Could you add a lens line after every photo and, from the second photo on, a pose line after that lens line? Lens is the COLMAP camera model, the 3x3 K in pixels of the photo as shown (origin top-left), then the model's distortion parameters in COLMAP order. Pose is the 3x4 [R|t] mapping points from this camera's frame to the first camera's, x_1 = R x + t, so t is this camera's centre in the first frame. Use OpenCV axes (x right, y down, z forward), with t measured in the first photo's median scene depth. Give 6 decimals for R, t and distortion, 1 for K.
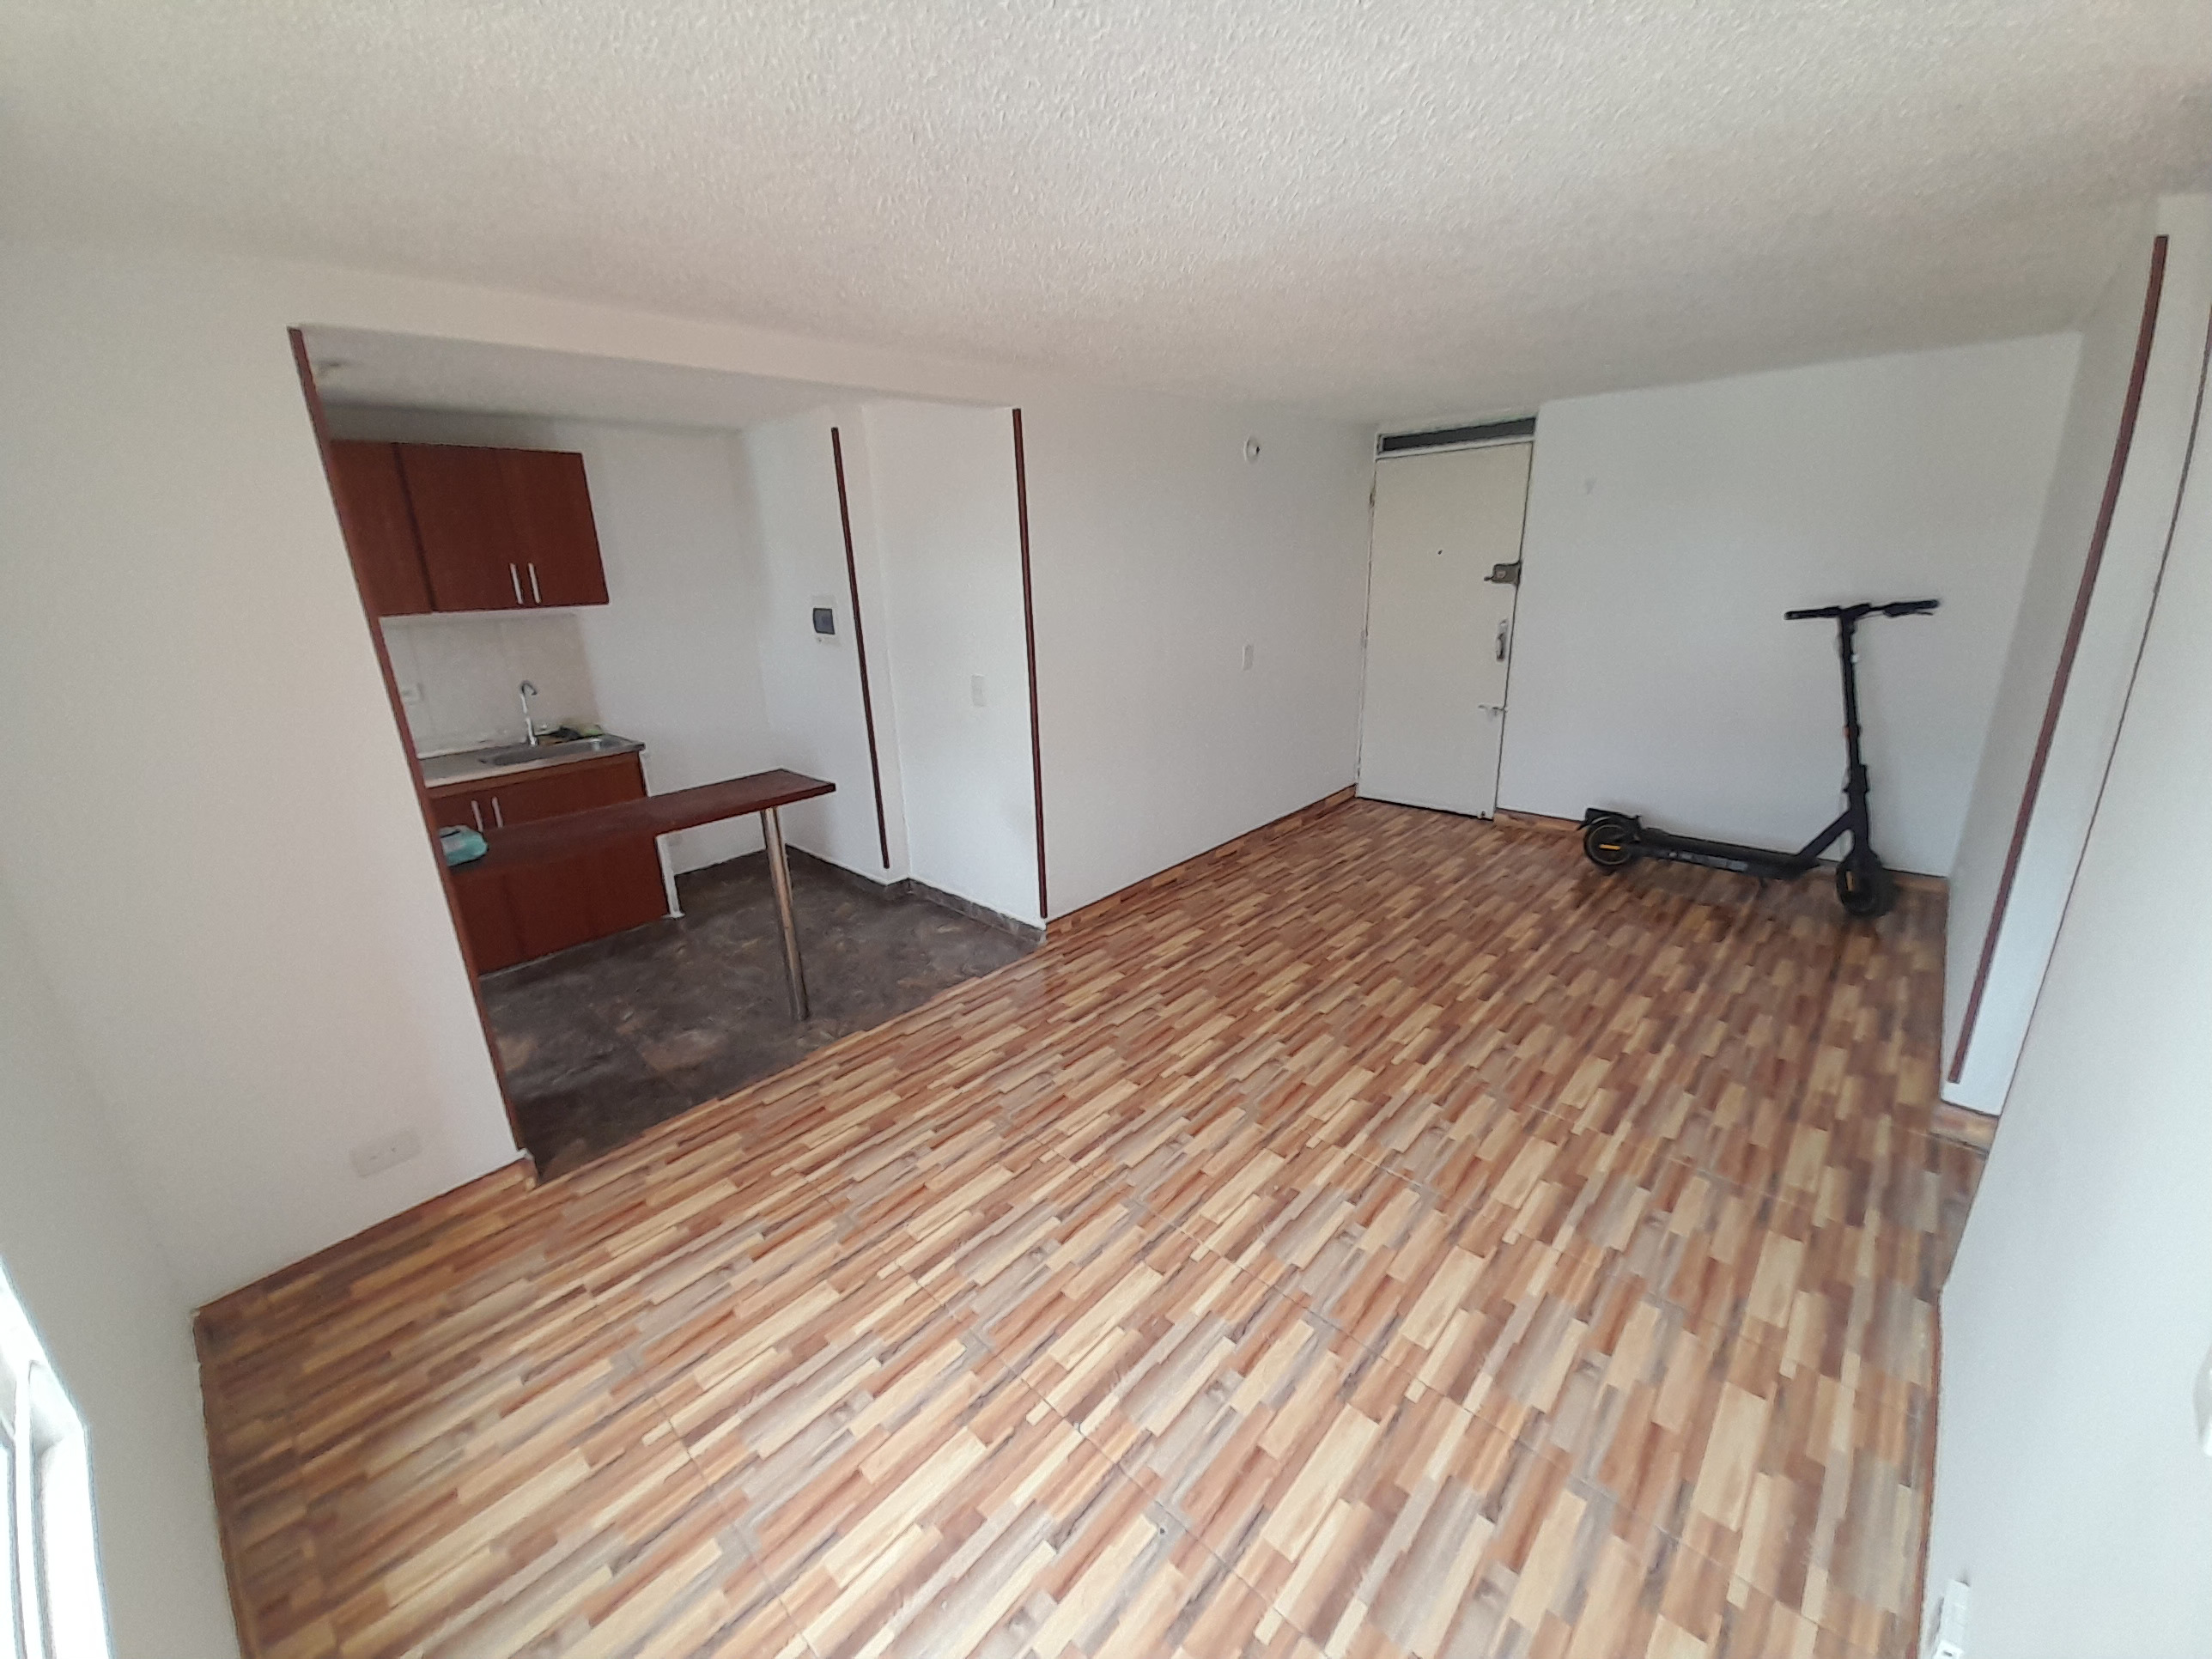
lens RADIAL K [[869.9, 0, 1104.2], [0, 869.9, 813.8], [0, 0, 1]] dist [0.007687, -0.011498]
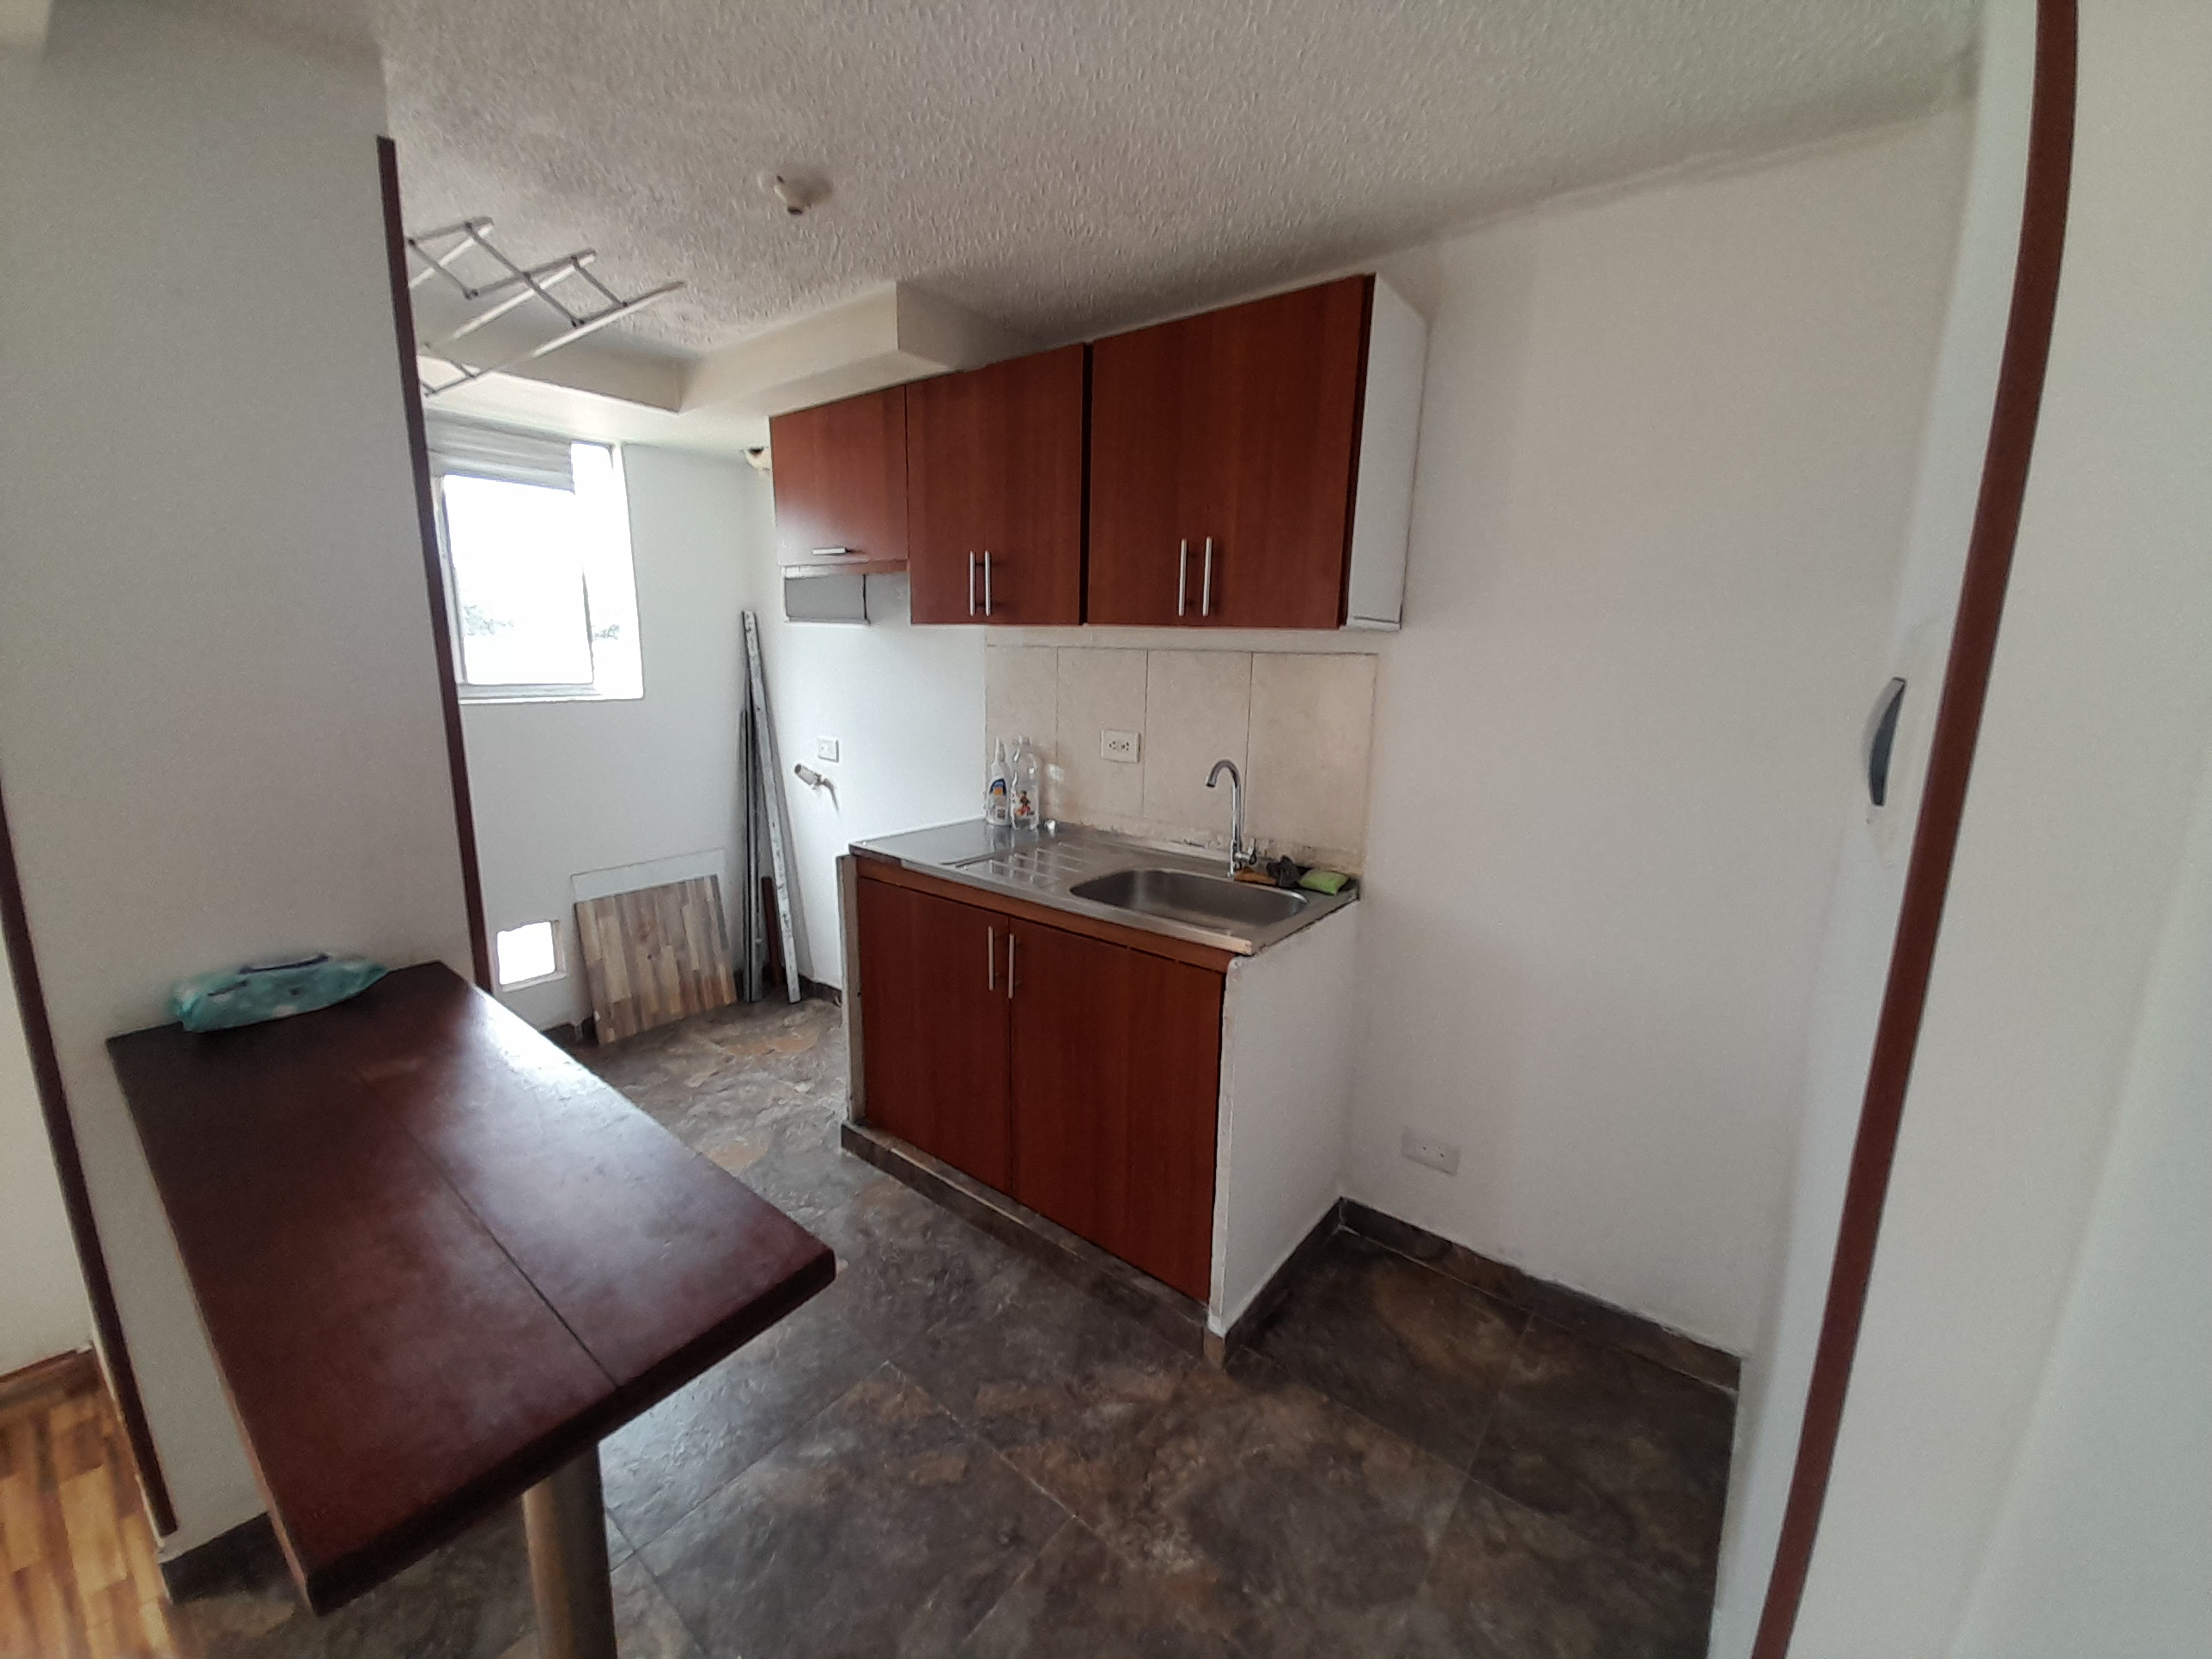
lens RADIAL K [[869.9, 0, 1107.1], [0, 869.9, 831.2], [0, 0, 1]] dist [0.007687, -0.011498]
pose [[0.083149, 0.244798, -0.966002, -0.136906], [-0.301124, 0.930217, 0.209810, -0.203180], [0.949953, 0.273441, 0.151061, 0.851442]]
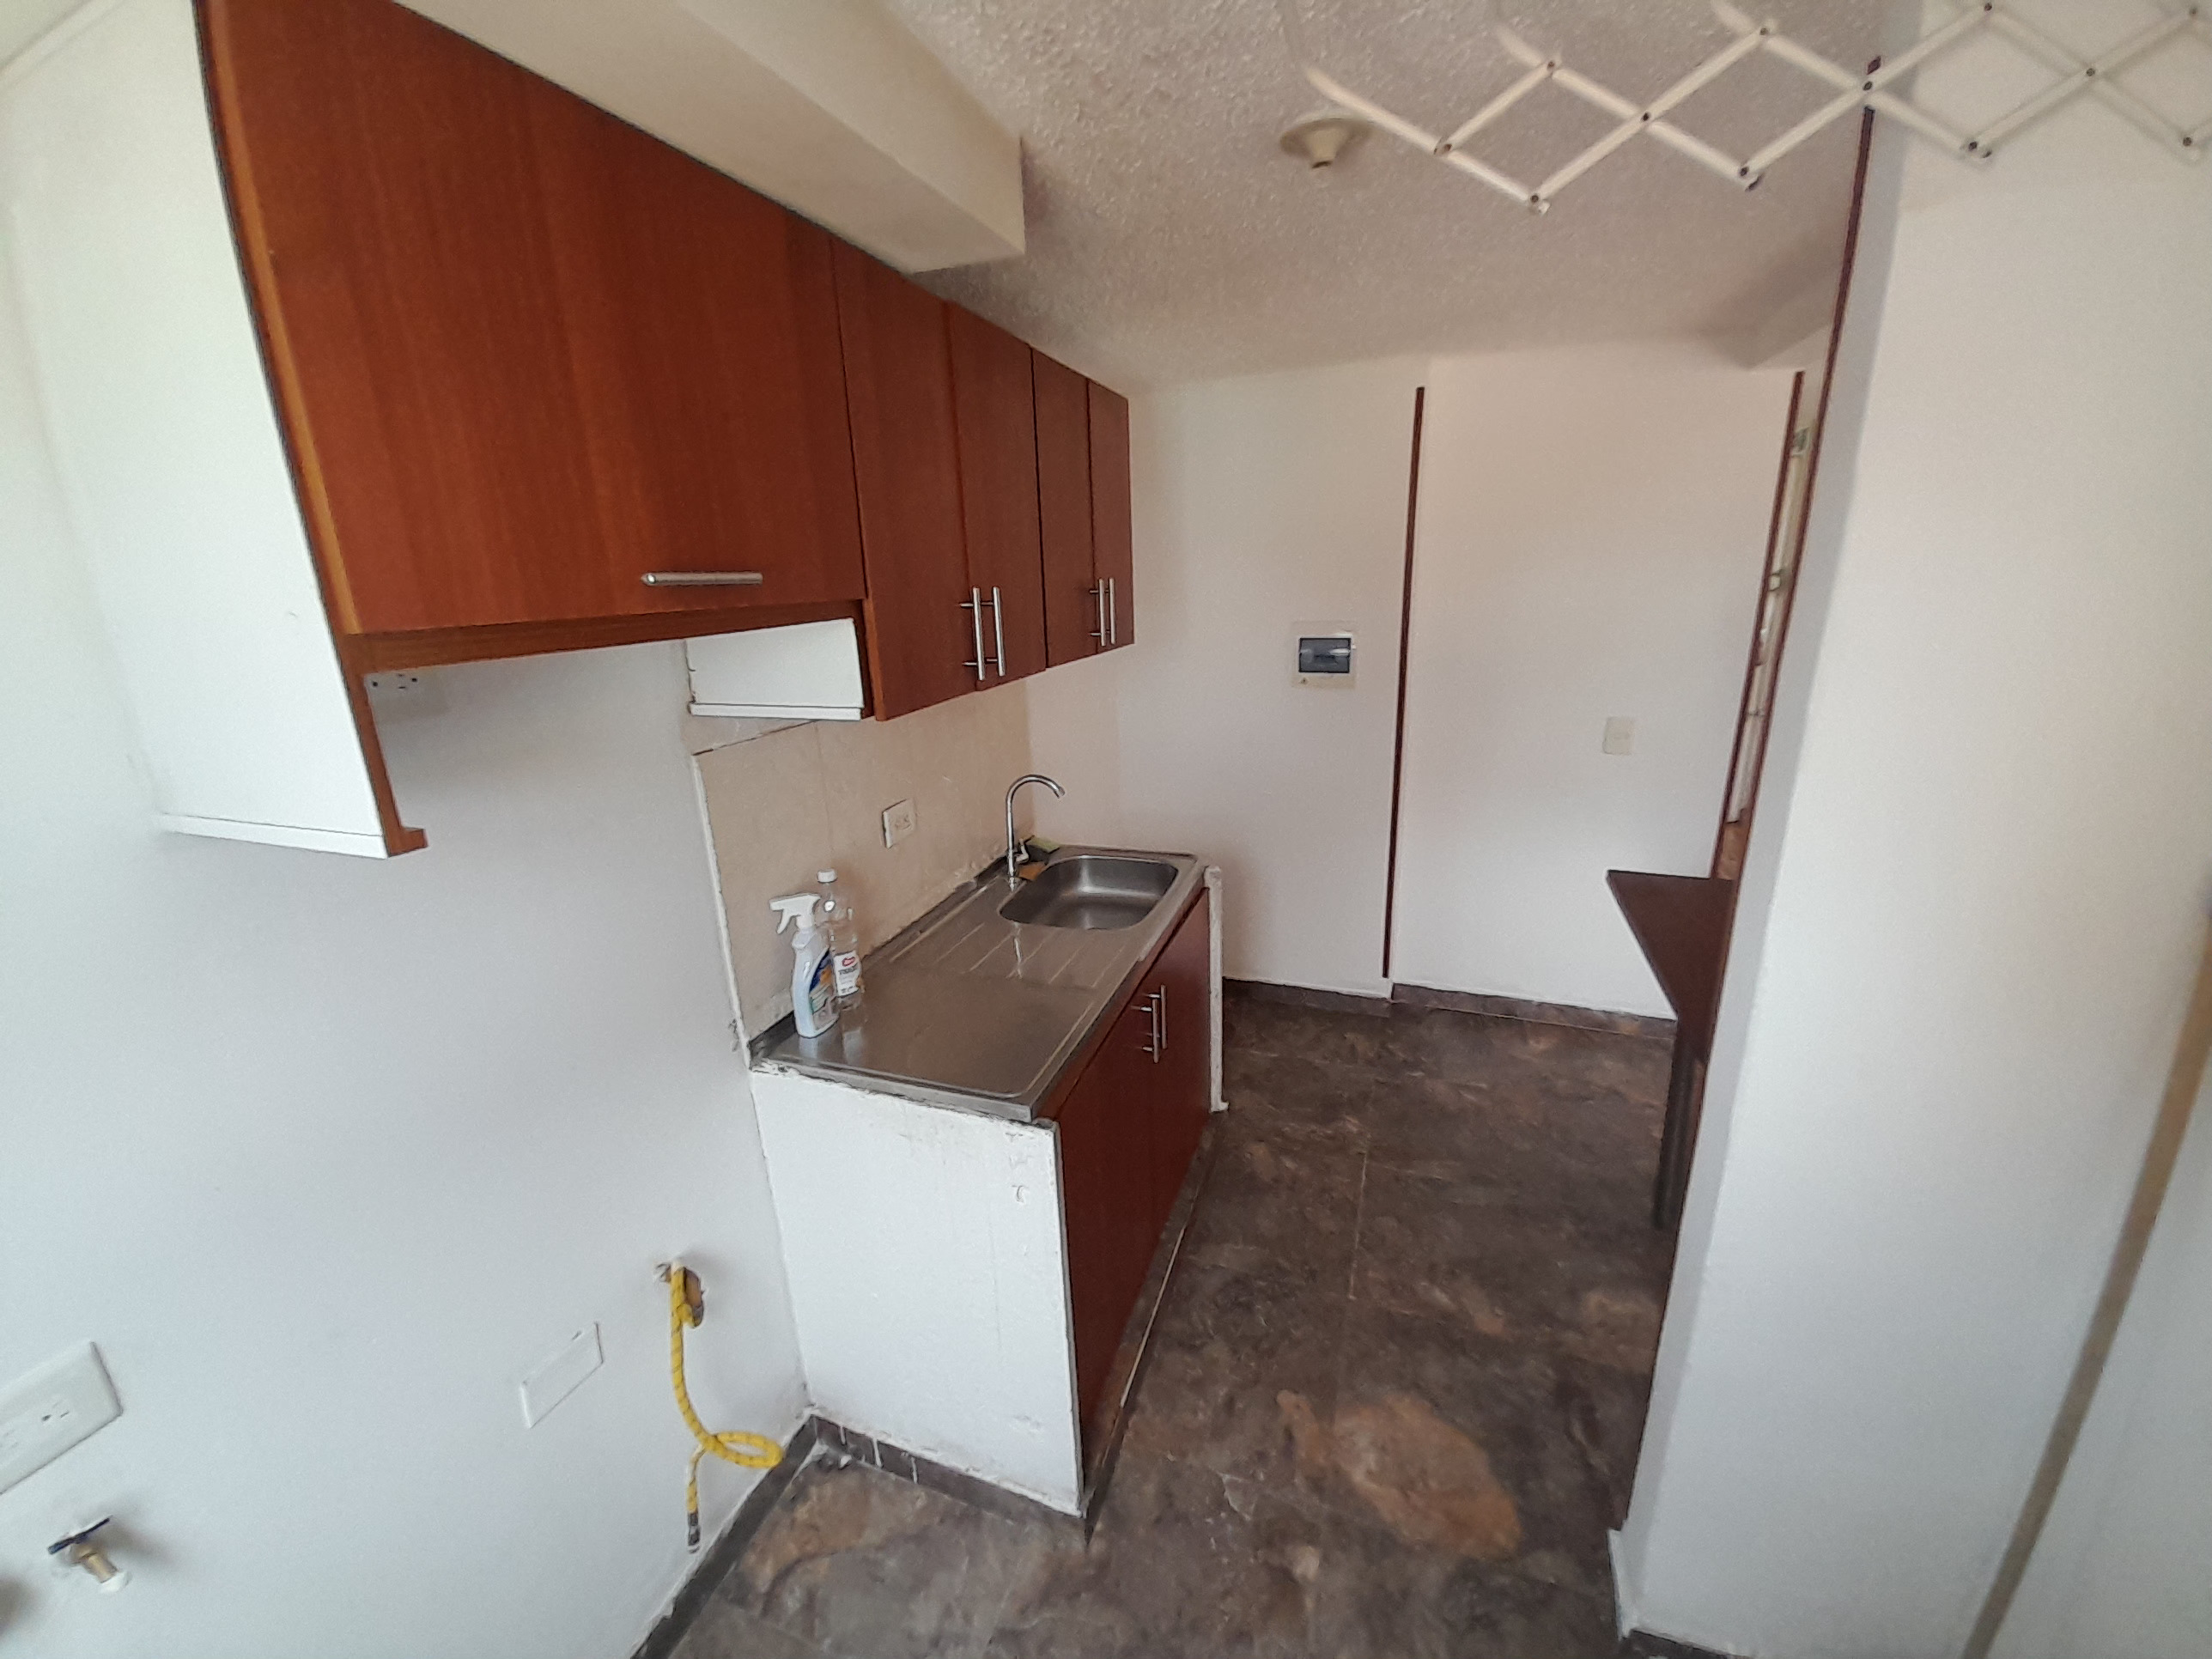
lens RADIAL K [[869.9, 0, 1105.4], [0, 869.9, 810.8], [0, 0, 1]] dist [0.007687, -0.011498]
pose [[0.916728, -0.103466, 0.385881, -0.842587], [0.107794, 0.994118, 0.010470, -0.128642], [-0.384695, 0.031997, 0.922489, 0.438122]]
